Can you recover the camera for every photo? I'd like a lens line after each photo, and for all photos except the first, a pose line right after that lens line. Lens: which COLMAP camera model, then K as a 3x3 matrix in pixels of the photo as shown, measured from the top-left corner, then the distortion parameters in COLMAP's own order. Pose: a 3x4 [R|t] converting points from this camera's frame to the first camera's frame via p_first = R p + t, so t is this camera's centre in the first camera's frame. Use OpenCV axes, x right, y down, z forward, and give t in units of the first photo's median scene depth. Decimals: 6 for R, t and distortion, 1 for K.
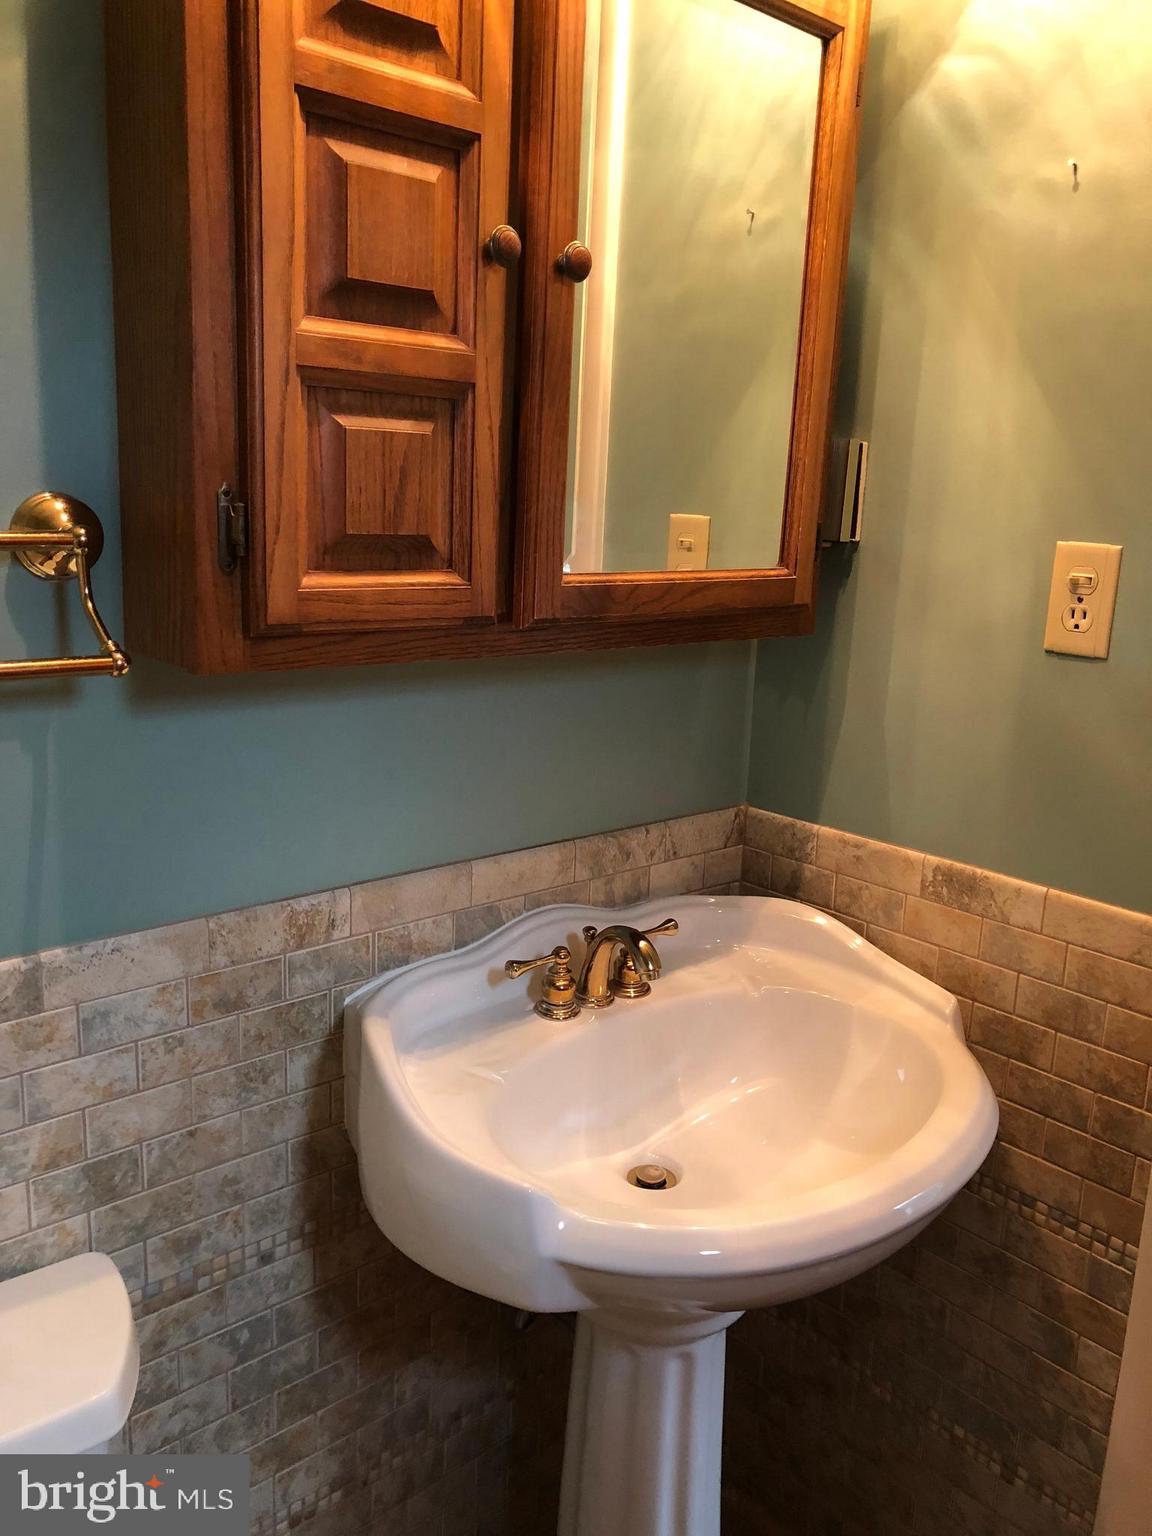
lens RADIAL K [[1258.0, 0, 578.4], [0, 1258.0, 757.2], [0, 0, 1]] dist [0.012329, -0.013295]
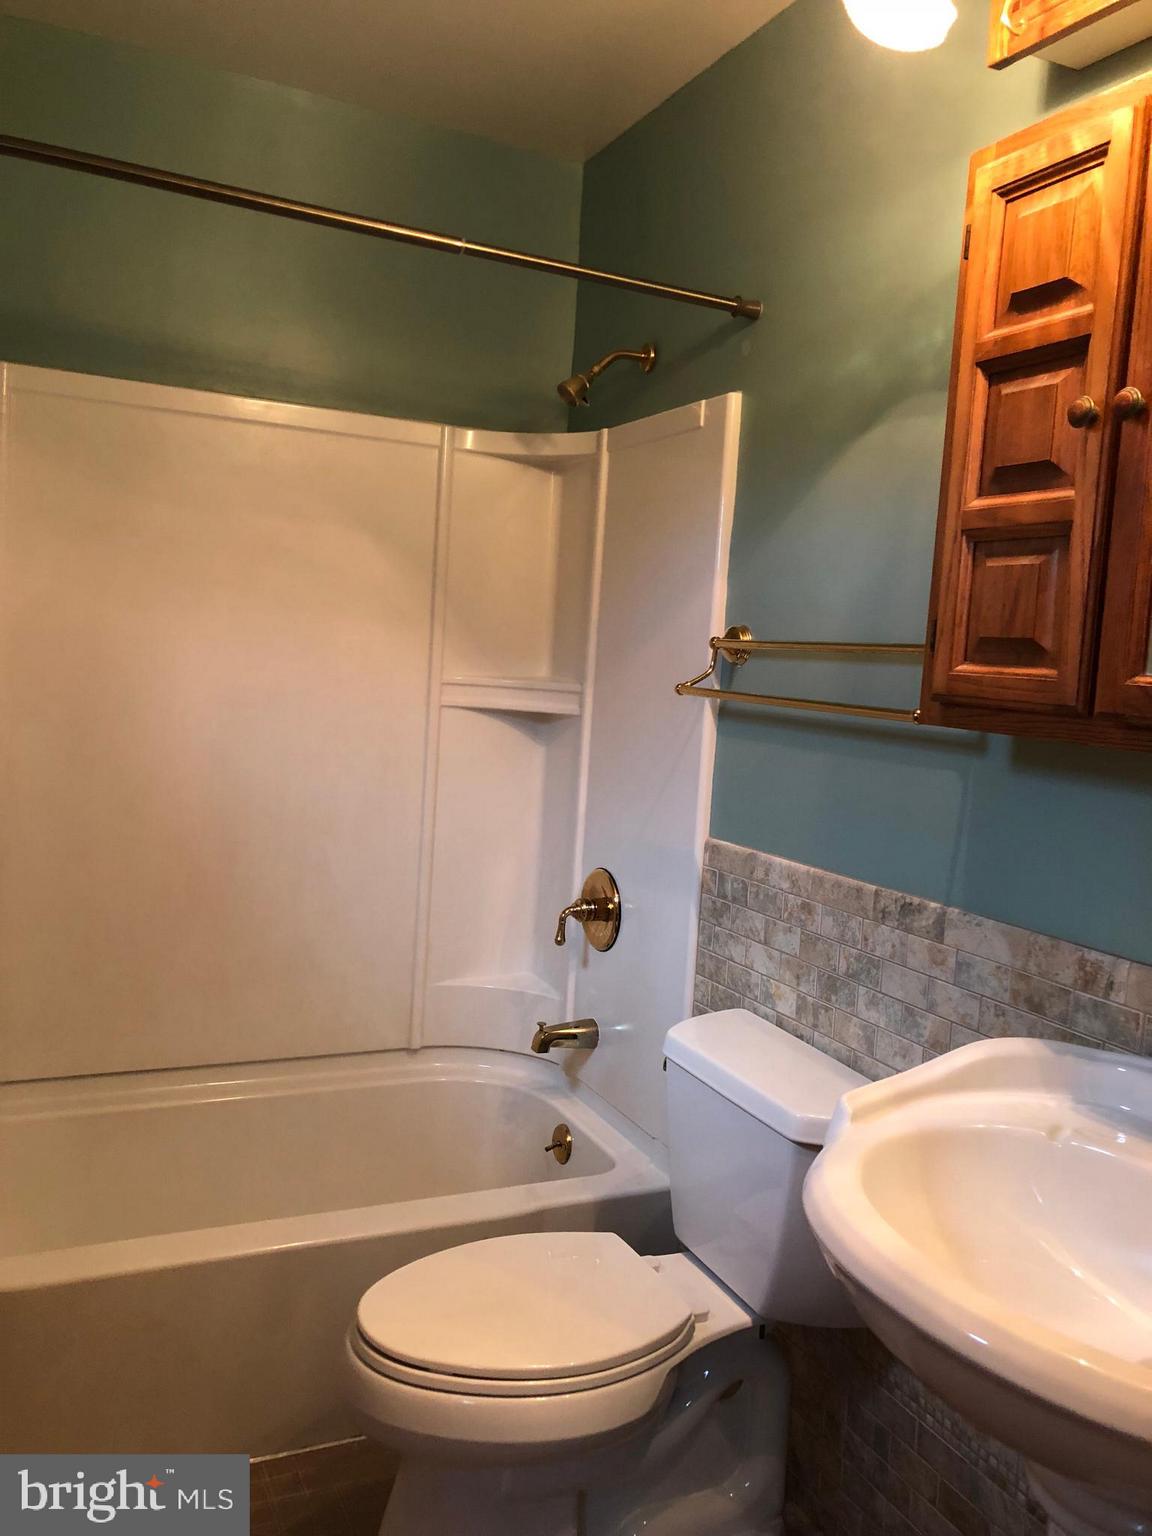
lens RADIAL K [[1258.0, 0, 578.4], [0, 1258.0, 757.2], [0, 0, 1]] dist [0.012329, -0.013295]
pose [[-0.281865, 0.017745, -0.959290, 1.249310], [-0.281738, 0.954221, 0.100434, -0.055959], [0.917156, 0.298577, -0.263962, 0.931007]]
